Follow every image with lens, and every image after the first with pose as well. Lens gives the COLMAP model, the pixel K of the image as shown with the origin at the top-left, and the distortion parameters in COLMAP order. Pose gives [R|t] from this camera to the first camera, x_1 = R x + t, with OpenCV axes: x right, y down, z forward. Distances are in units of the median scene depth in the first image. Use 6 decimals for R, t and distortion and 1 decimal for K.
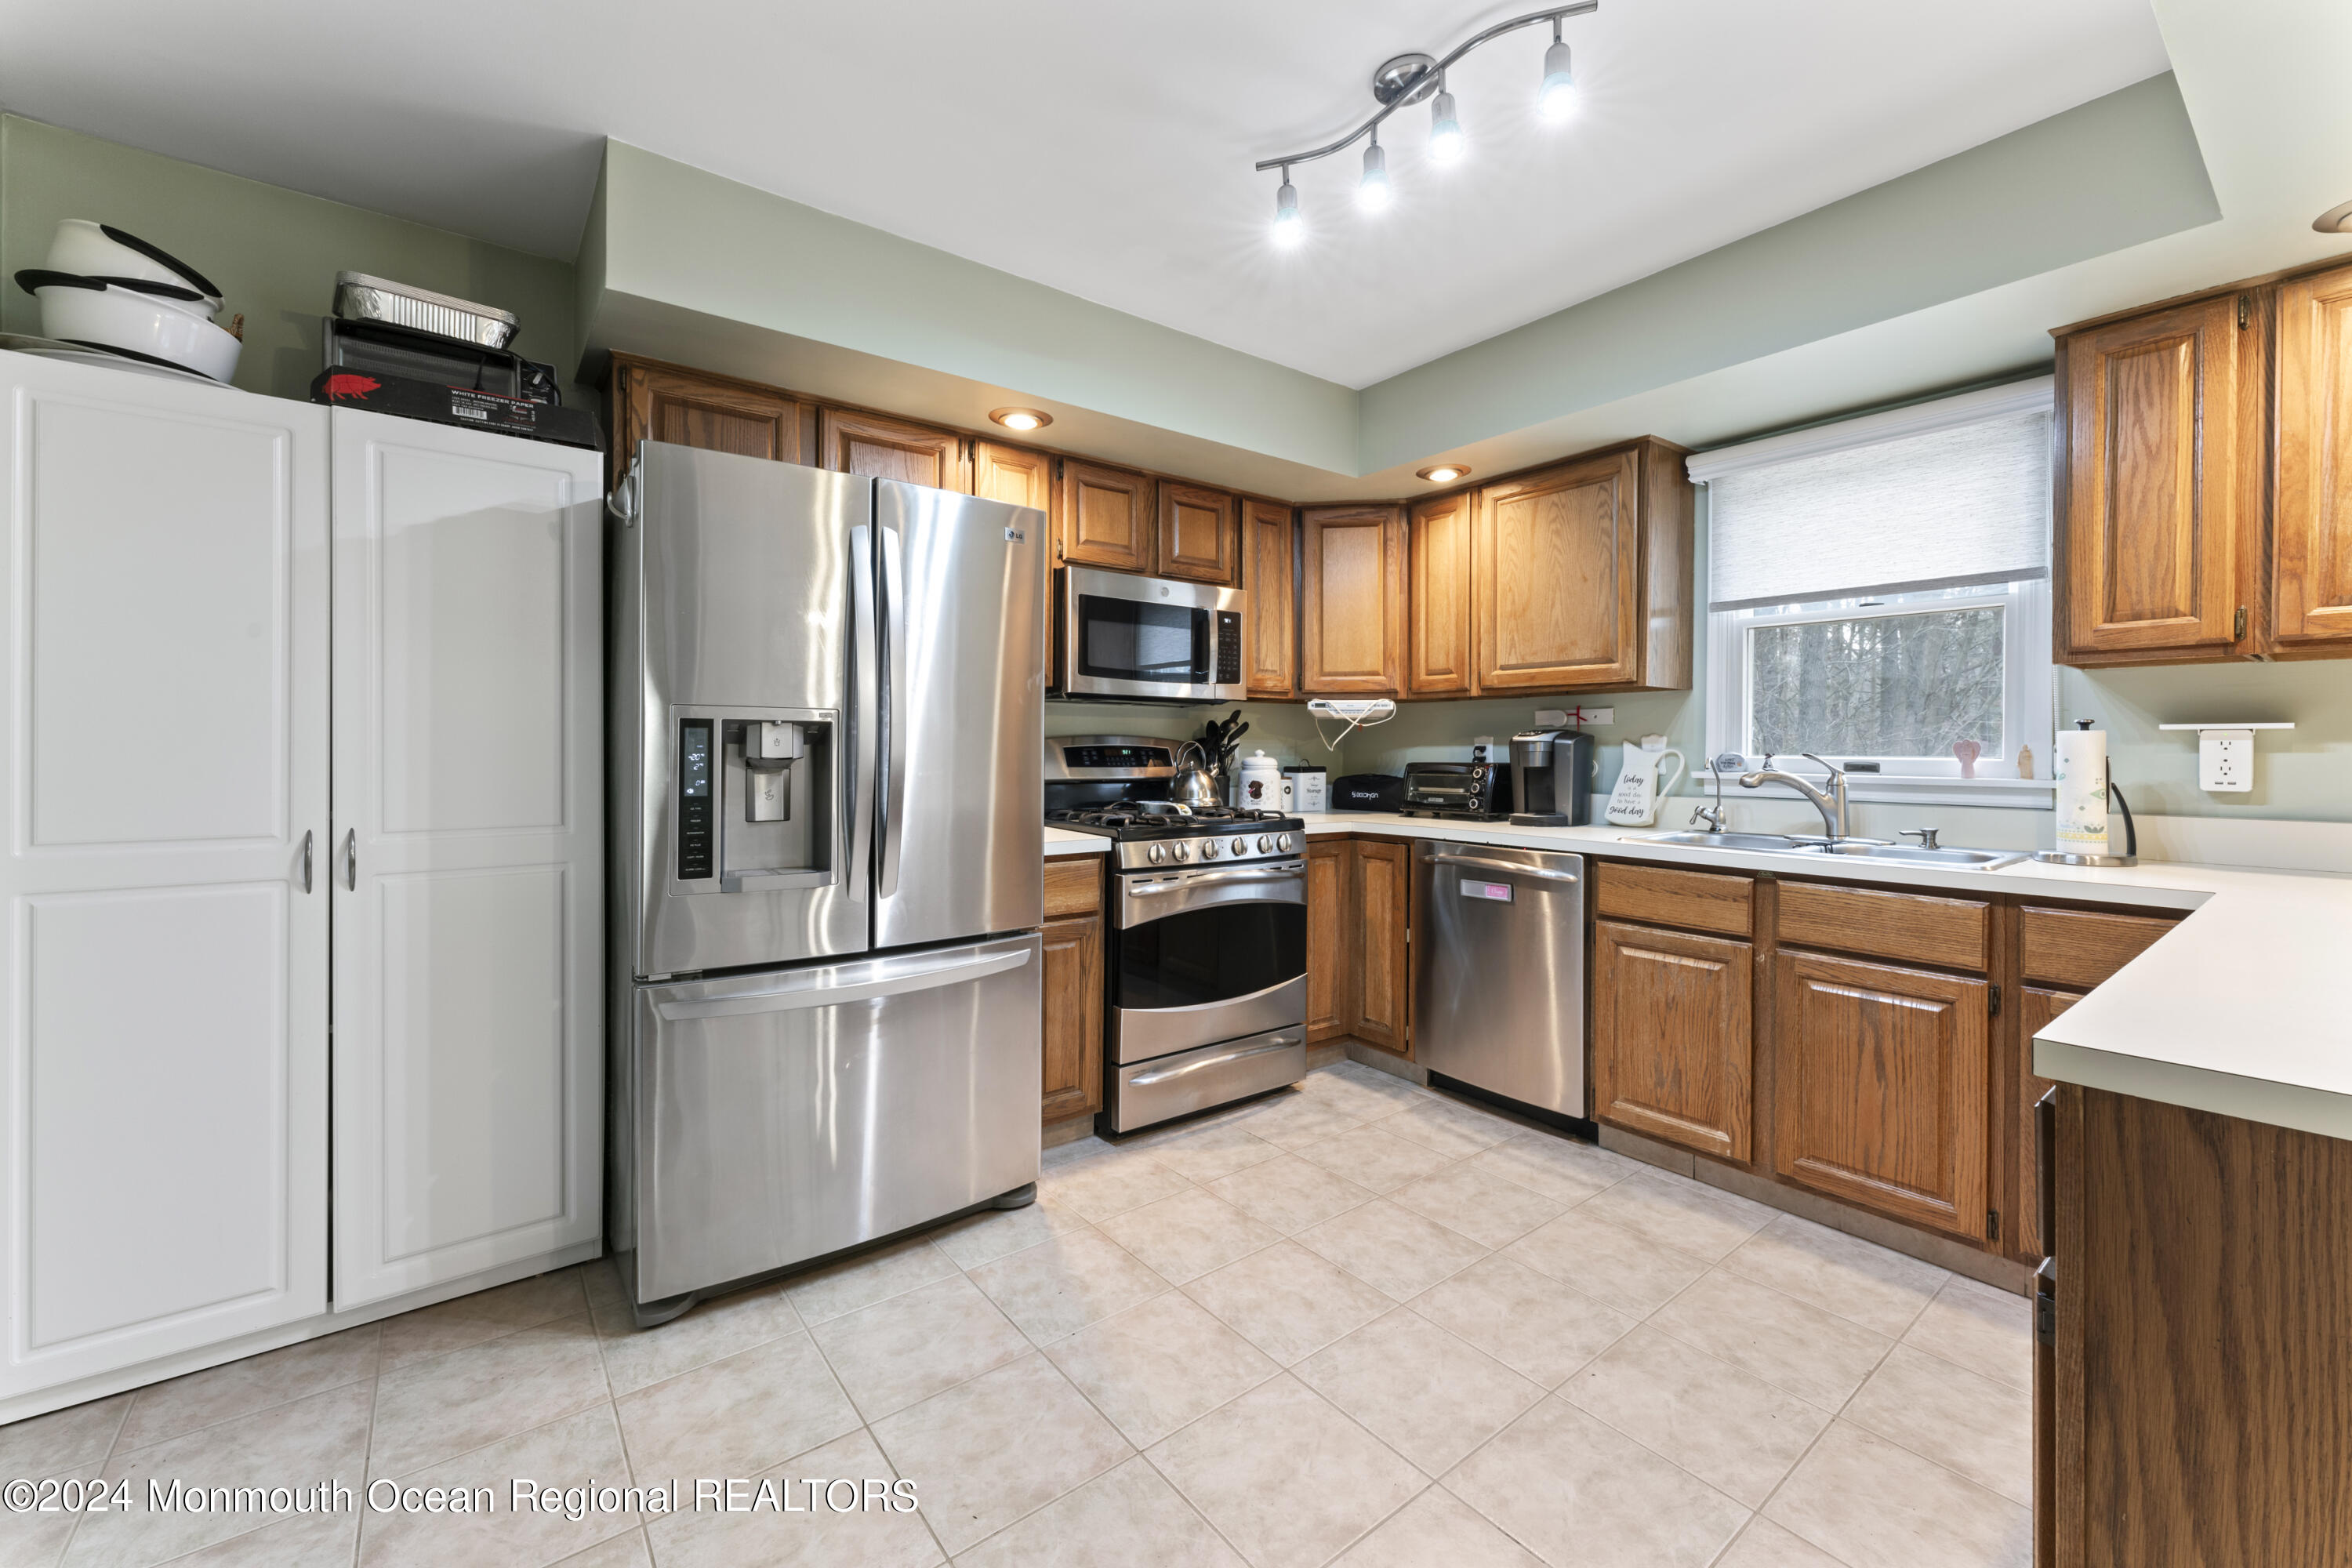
lens RADIAL K [[946.2, 0, 1190.4], [0, 946.2, 759.3], [0, 0, 1]] dist [-0.002062, -0.000119]
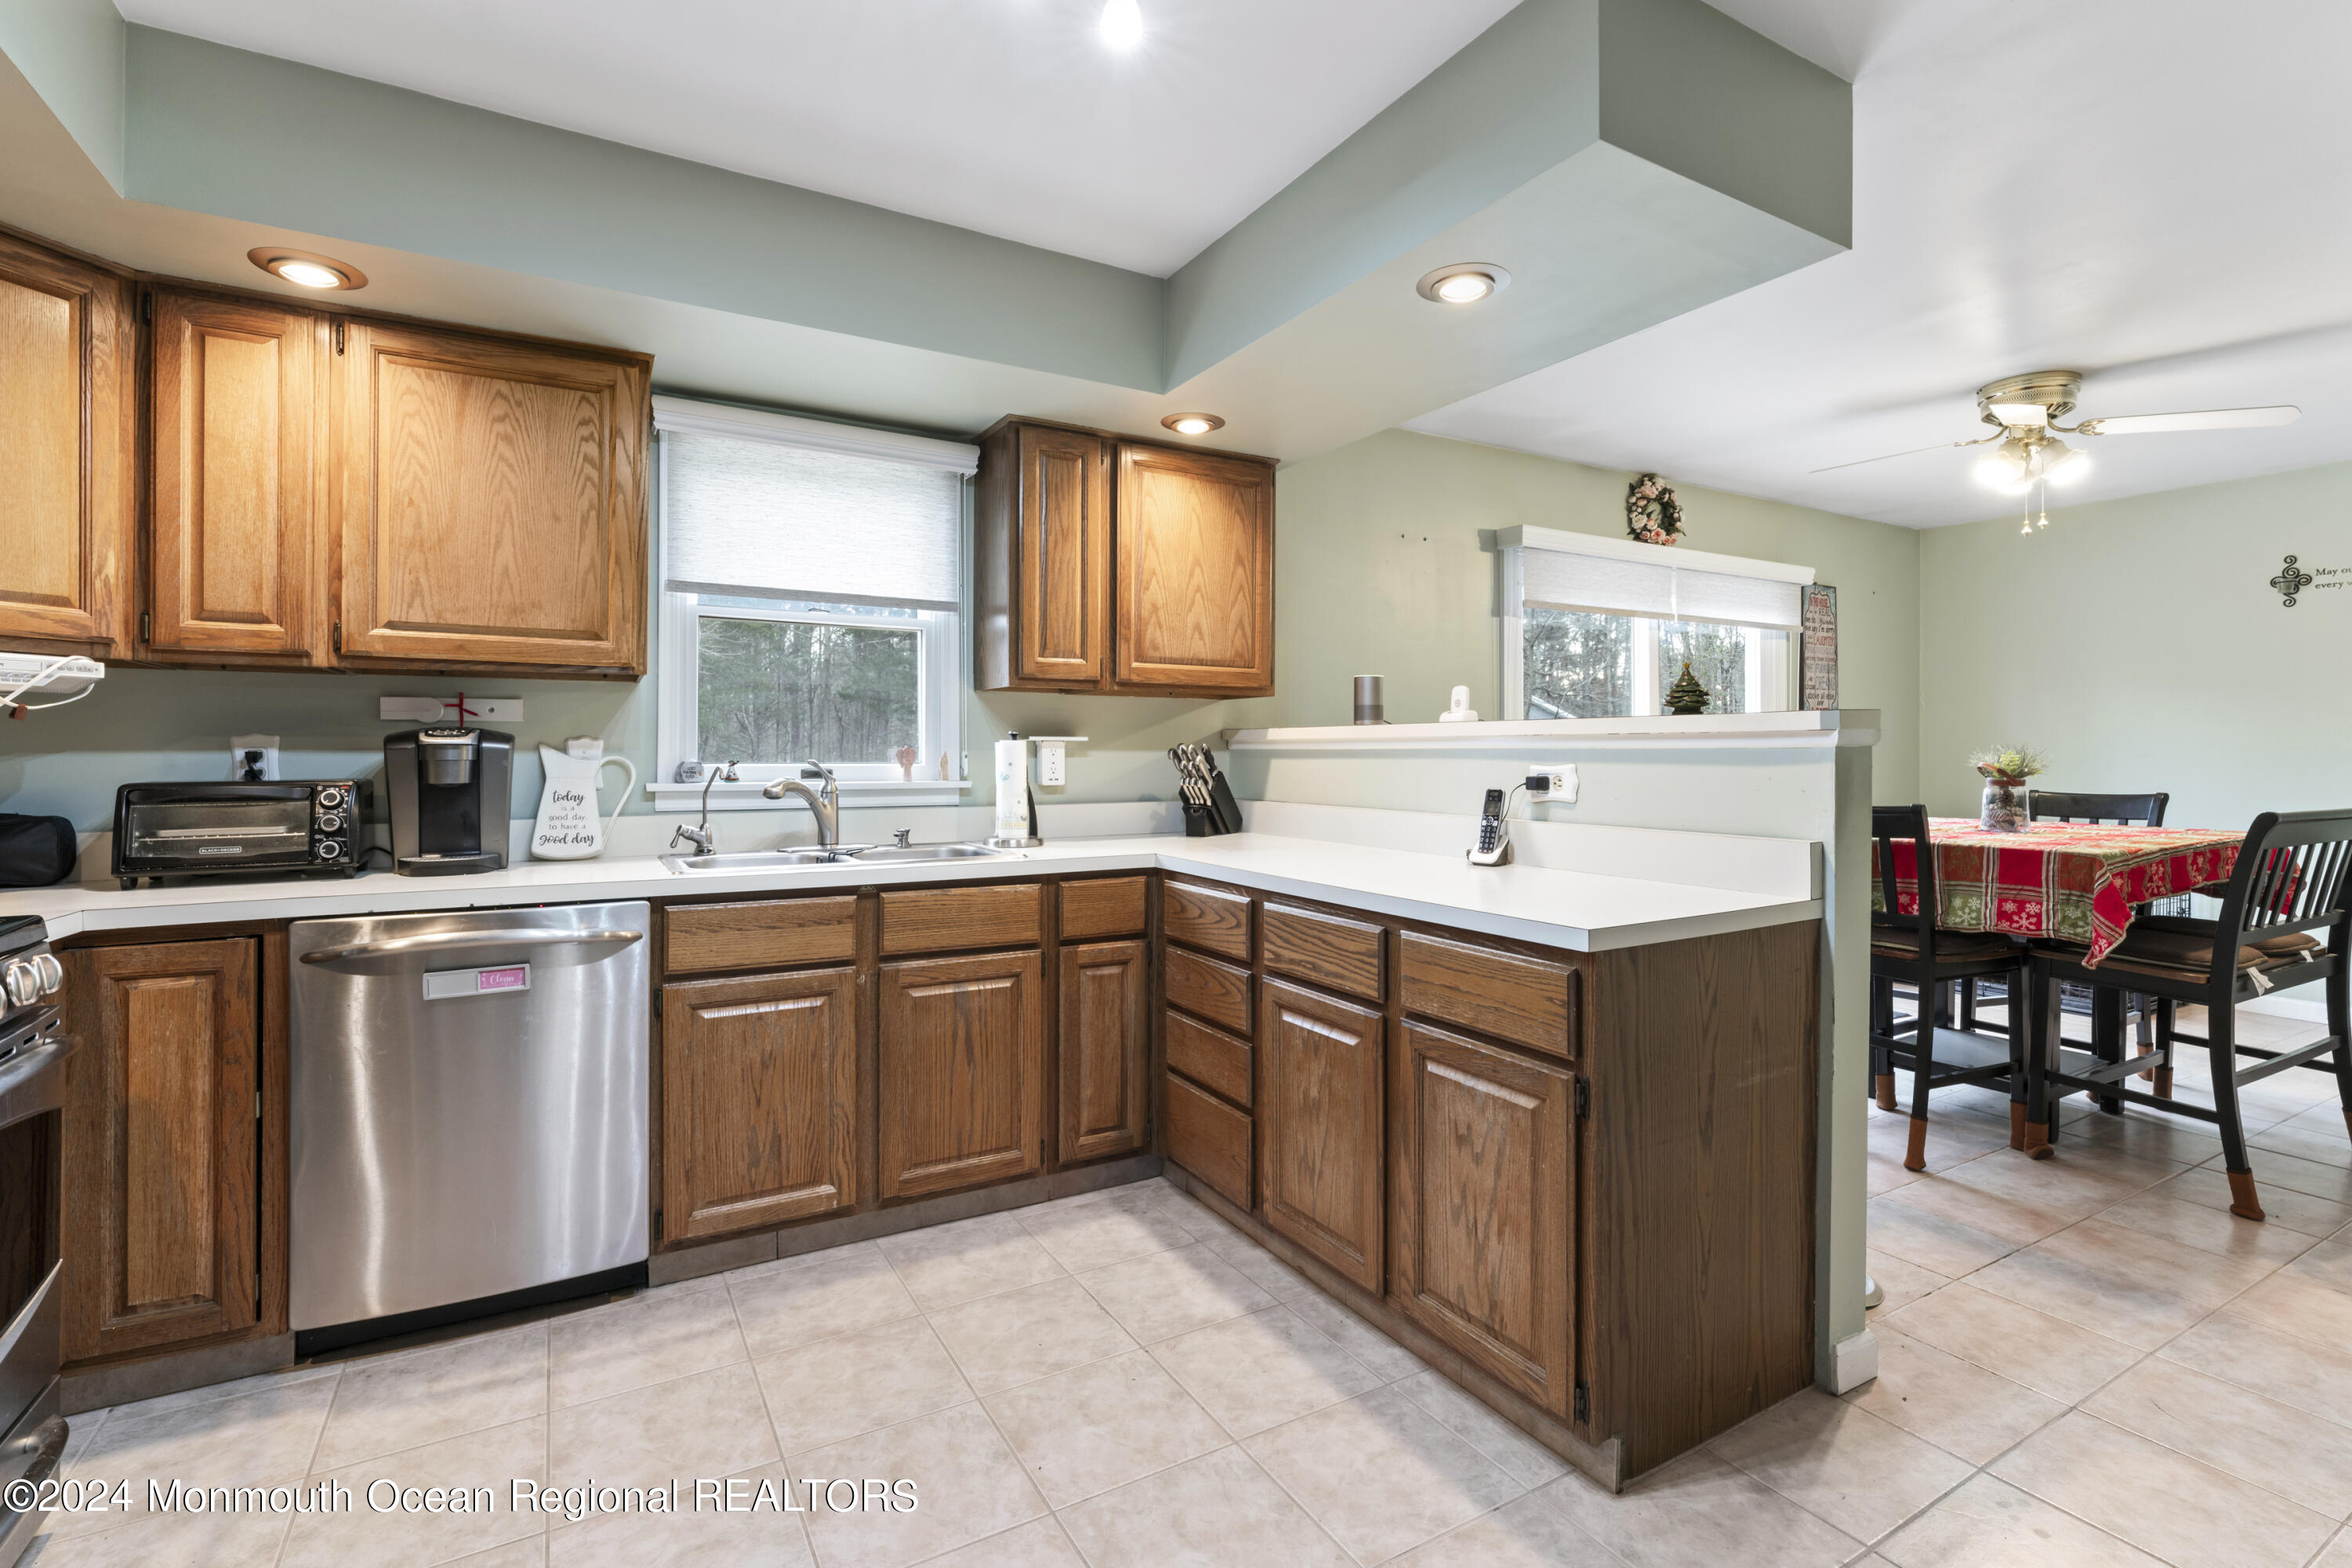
lens RADIAL K [[1071.6, 0, 1166.4], [0, 1071.6, 757.1], [0, 0, 1]] dist [-0.008454, 0.000330]
pose [[0.138677, -0.002818, 0.990334, -0.365733], [0.012380, 0.999923, 0.001112, -0.006099], [-0.990260, 0.012106, 0.138701, 0.501811]]
